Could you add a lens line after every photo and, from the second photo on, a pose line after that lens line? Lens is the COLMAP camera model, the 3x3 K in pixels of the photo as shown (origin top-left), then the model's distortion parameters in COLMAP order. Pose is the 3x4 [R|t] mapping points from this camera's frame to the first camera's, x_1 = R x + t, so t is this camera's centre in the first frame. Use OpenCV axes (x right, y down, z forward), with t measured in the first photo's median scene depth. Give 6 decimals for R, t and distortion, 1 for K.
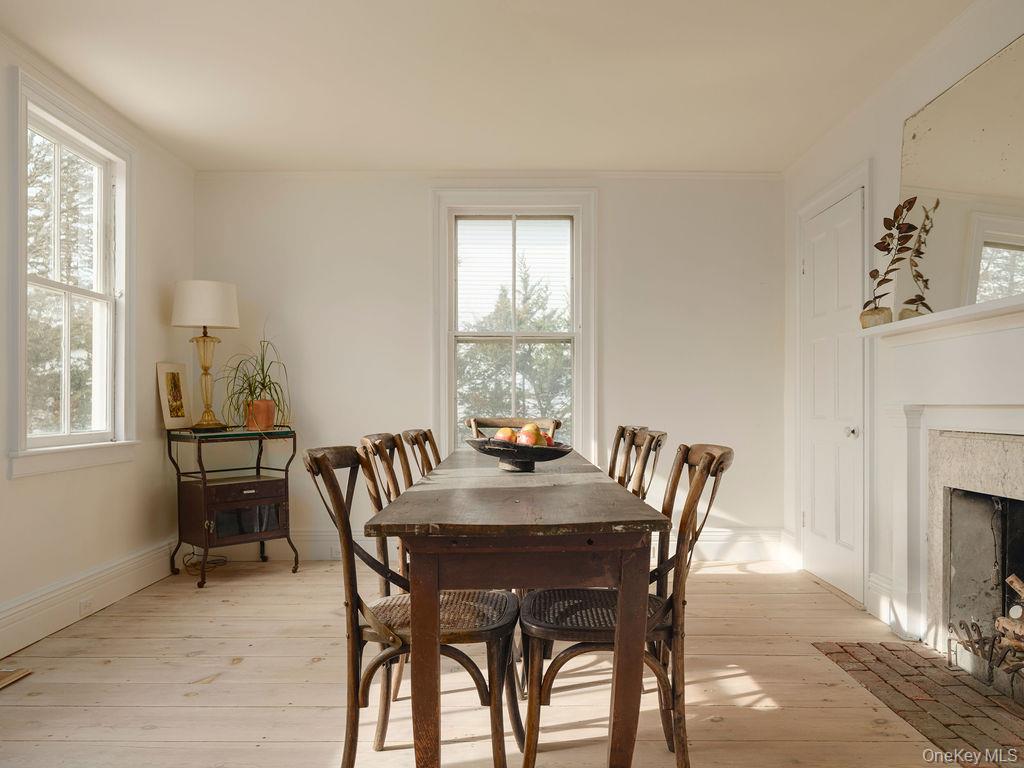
lens RADIAL K [[801.1, 0, 512.6], [0, 801.1, 397.0], [0, 0, 1]] dist [-0.003181, -0.006610]
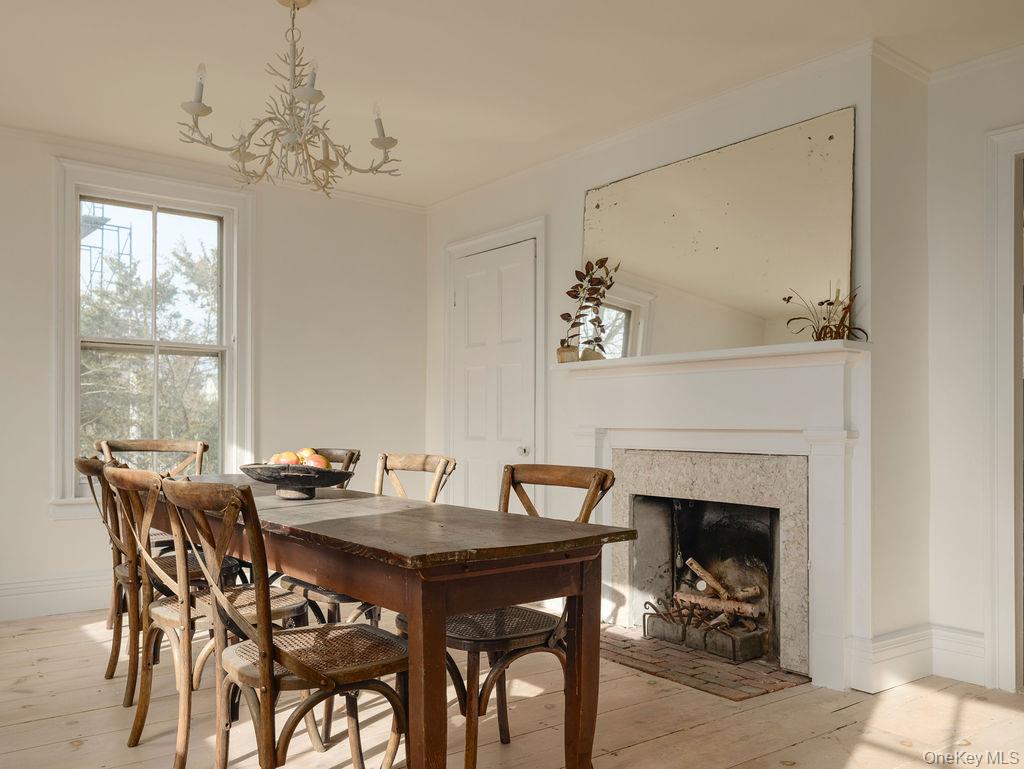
lens RADIAL K [[844.6, 0, 511.9], [0, 844.6, 415.2], [0, 0, 1]] dist [0.001087, 0.003656]
pose [[0.798121, 0.010717, 0.602401, -0.346971], [-0.012325, 0.999923, -0.001460, -0.005817], [-0.602371, -0.006259, 0.798192, 0.052605]]
